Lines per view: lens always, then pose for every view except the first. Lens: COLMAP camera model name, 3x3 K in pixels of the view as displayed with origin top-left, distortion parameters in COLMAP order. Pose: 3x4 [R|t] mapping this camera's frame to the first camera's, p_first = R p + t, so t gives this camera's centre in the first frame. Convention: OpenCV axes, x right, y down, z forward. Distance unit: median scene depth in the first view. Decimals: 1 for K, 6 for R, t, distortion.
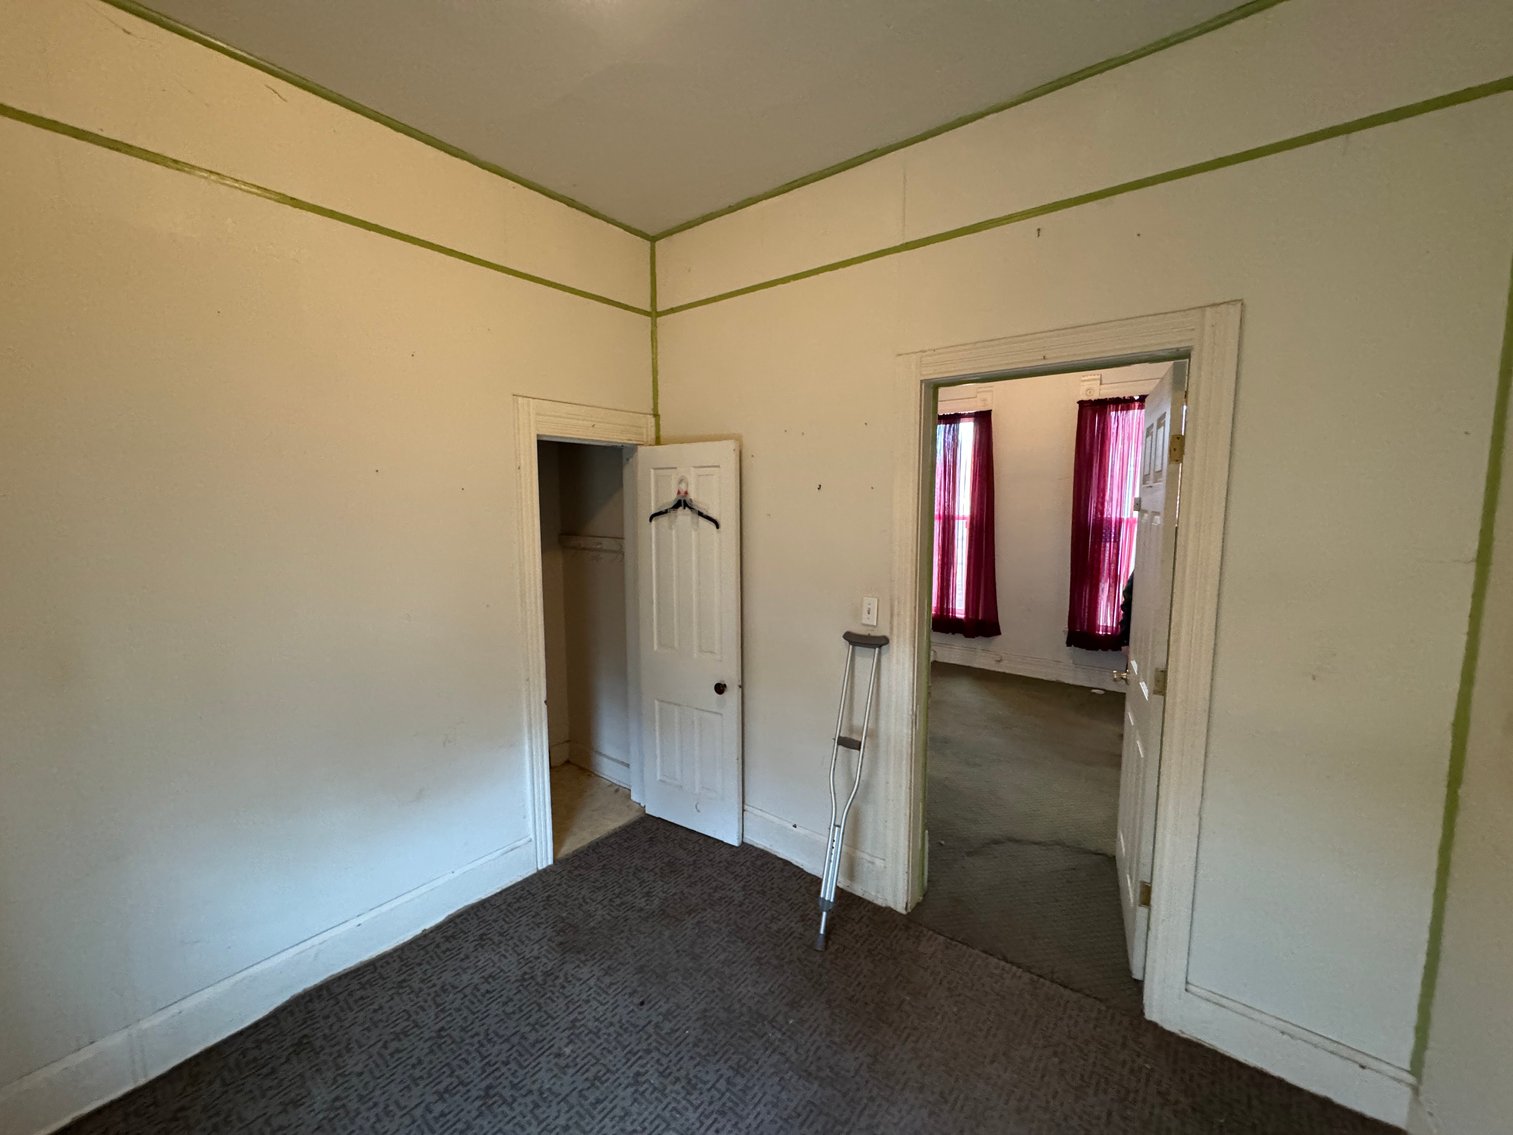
lens RADIAL K [[602.8, 0, 753.8], [0, 602.8, 567.7], [0, 0, 1]] dist [-0.002580, 0.000012]
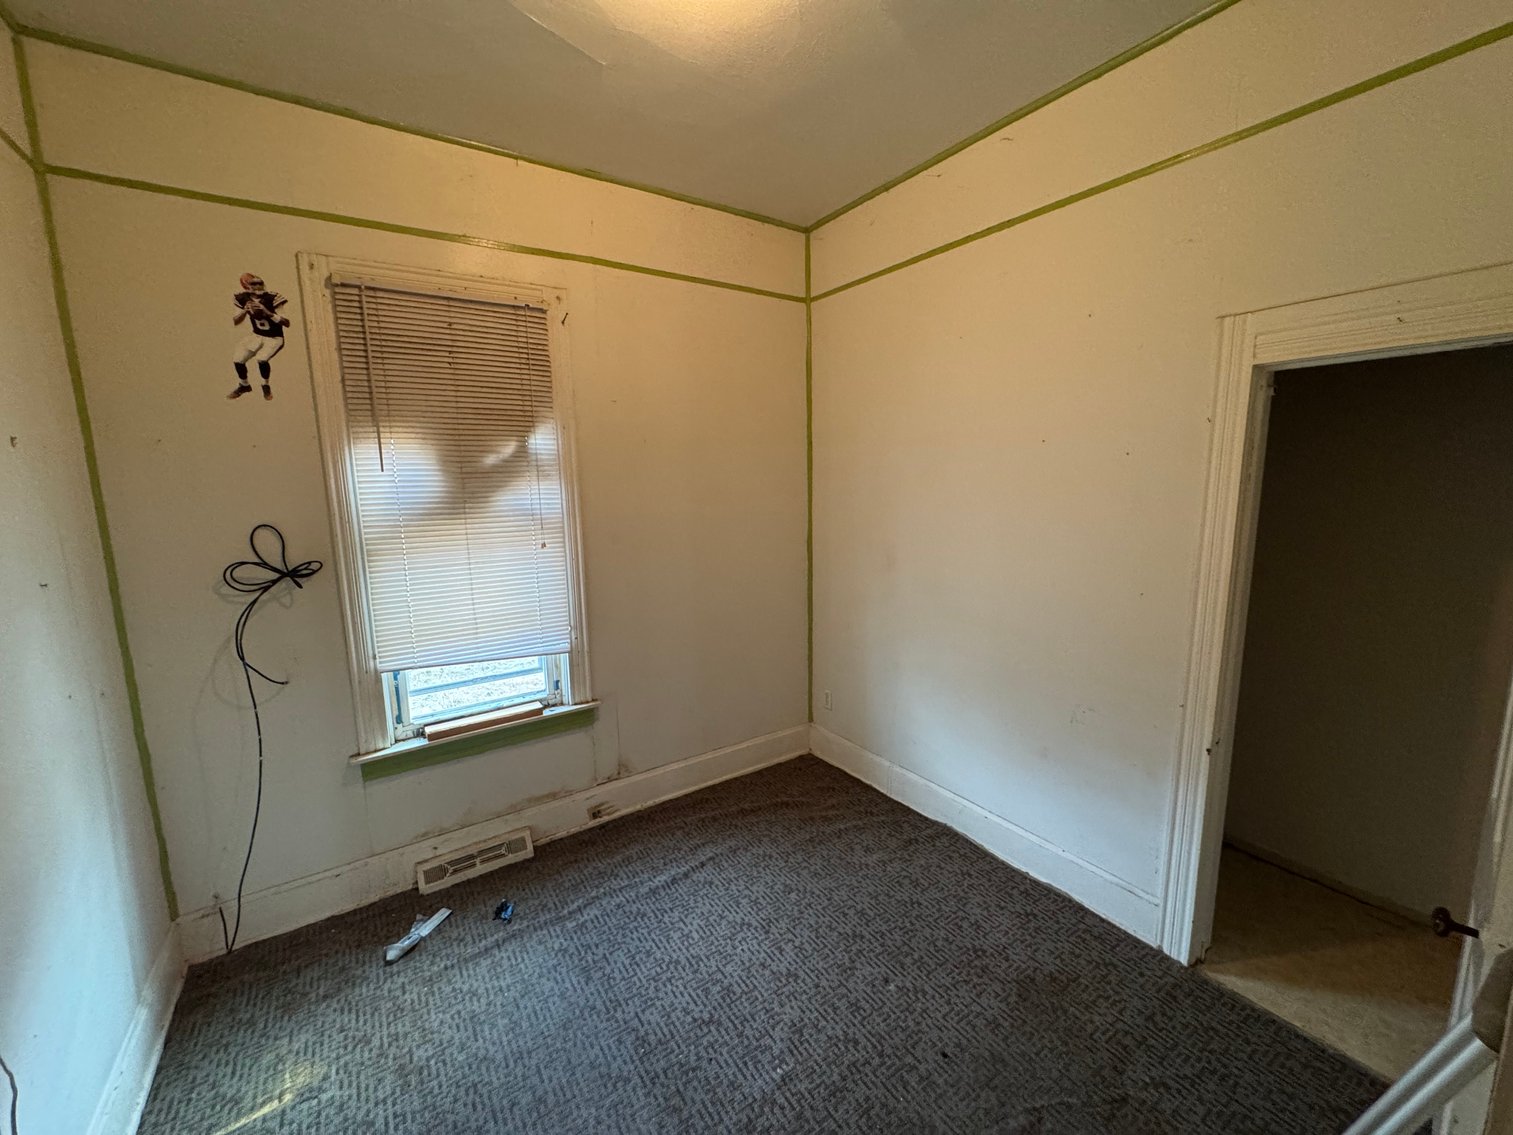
lens RADIAL K [[602.8, 0, 756.3], [0, 602.8, 566.1], [0, 0, 1]] dist [-0.002580, 0.000012]
pose [[-0.303674, 0.148134, -0.941190, 0.654989], [-0.088020, 0.979253, 0.182525, -0.105445], [0.948702, 0.138272, -0.284335, 0.964976]]
